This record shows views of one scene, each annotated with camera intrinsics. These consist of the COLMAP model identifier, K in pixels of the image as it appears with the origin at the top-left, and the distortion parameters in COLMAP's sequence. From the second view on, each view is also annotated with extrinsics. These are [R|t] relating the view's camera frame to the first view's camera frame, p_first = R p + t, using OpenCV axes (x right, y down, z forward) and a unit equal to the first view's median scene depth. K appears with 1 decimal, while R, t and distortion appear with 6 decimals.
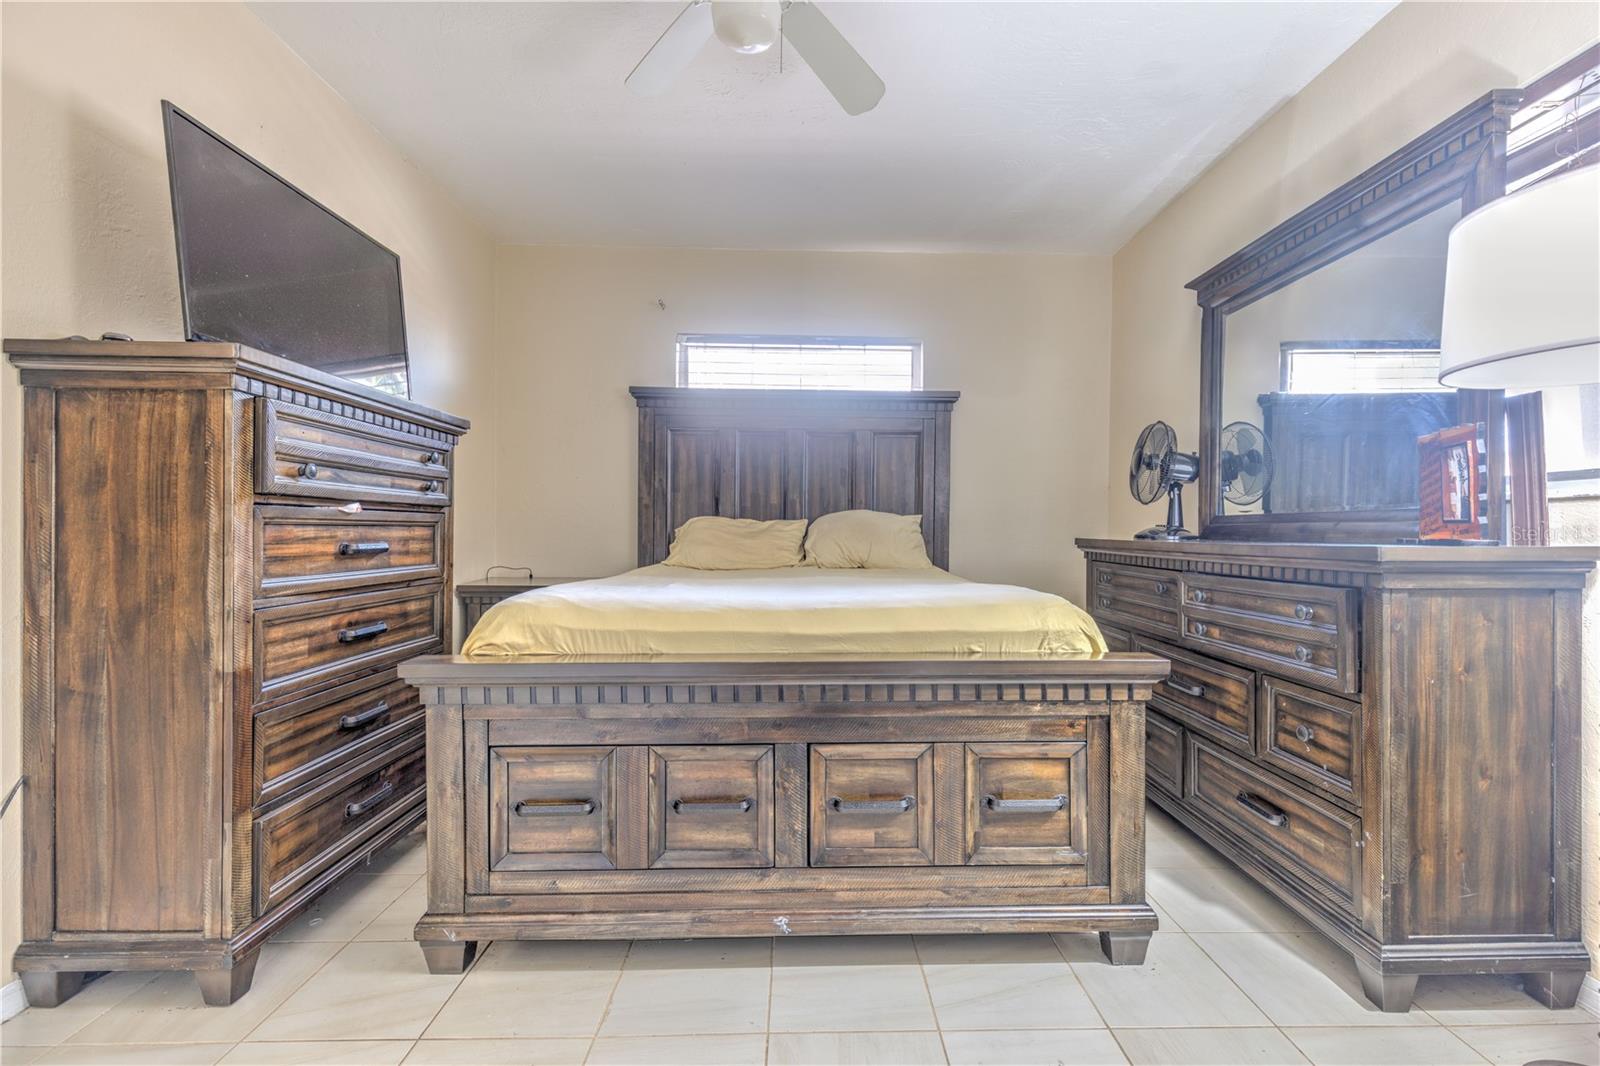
lens RADIAL K [[717.1, 0, 820.4], [0, 717.1, 533.6], [0, 0, 1]] dist [0.000833, 0.000327]
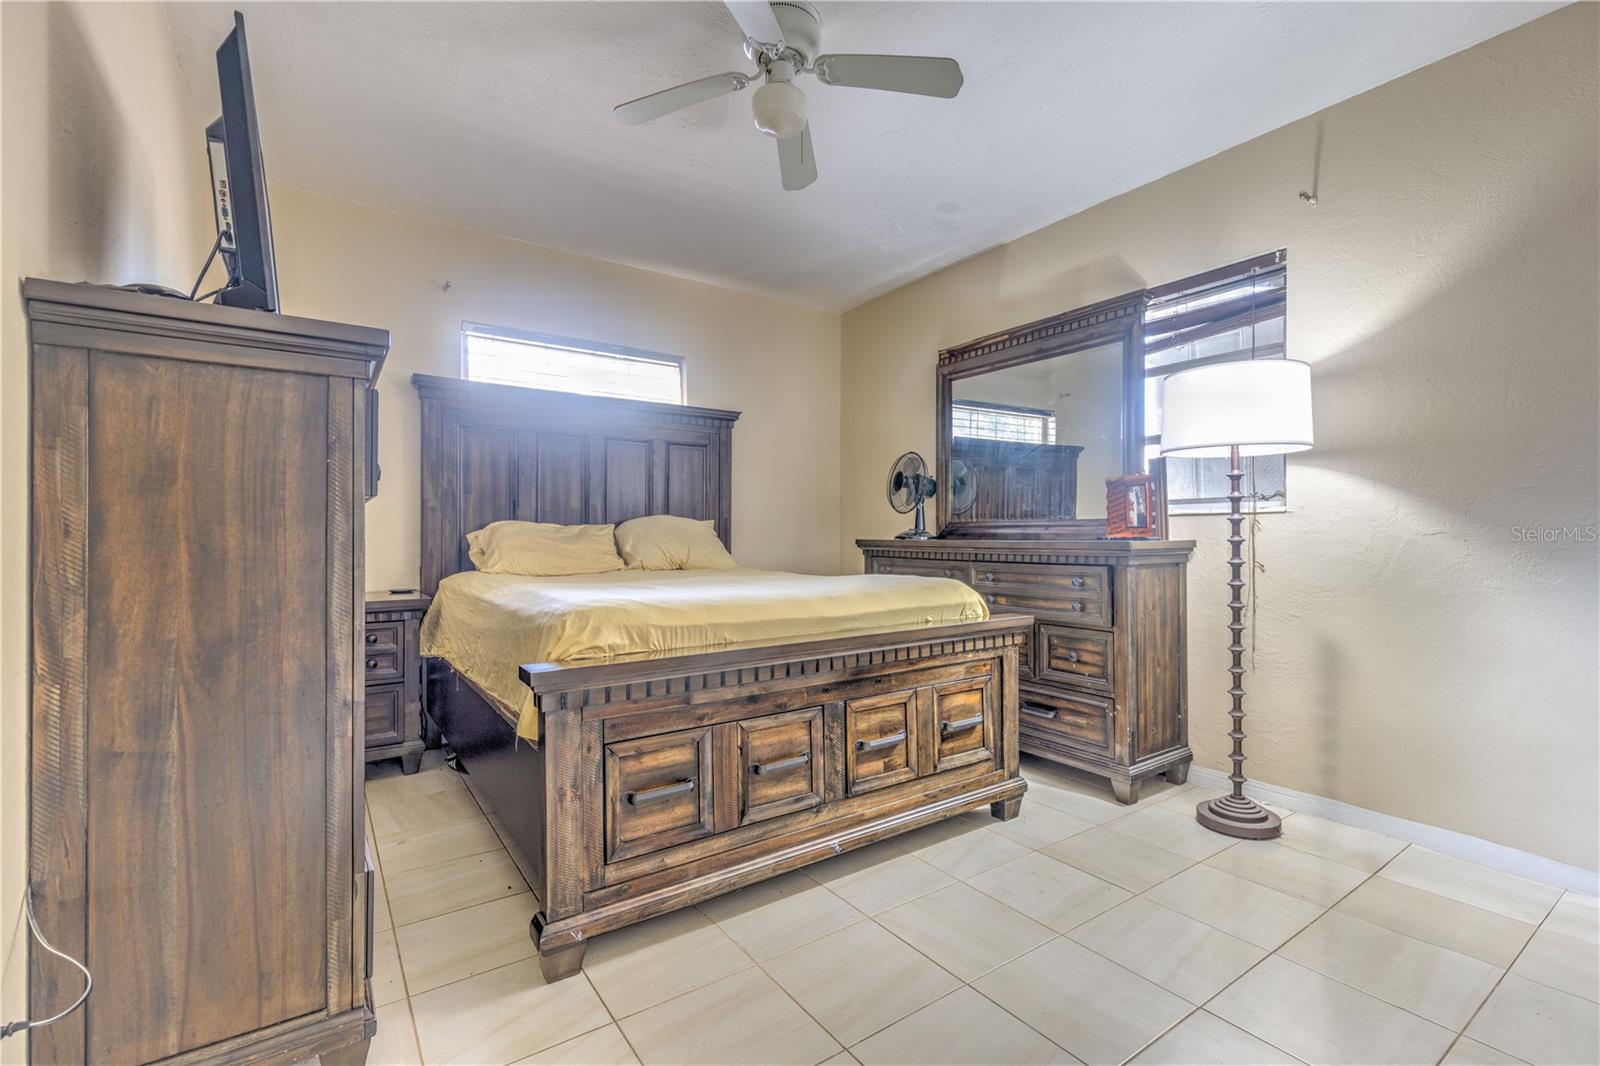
lens RADIAL K [[717.1, 0, 820.4], [0, 717.1, 533.6], [0, 0, 1]] dist [0.000833, 0.000327]
pose [[0.829223, -0.006516, 0.558880, -0.767688], [0.008510, 0.999963, -0.000967, -0.005016], [-0.558853, 0.005558, 0.829248, -0.037161]]
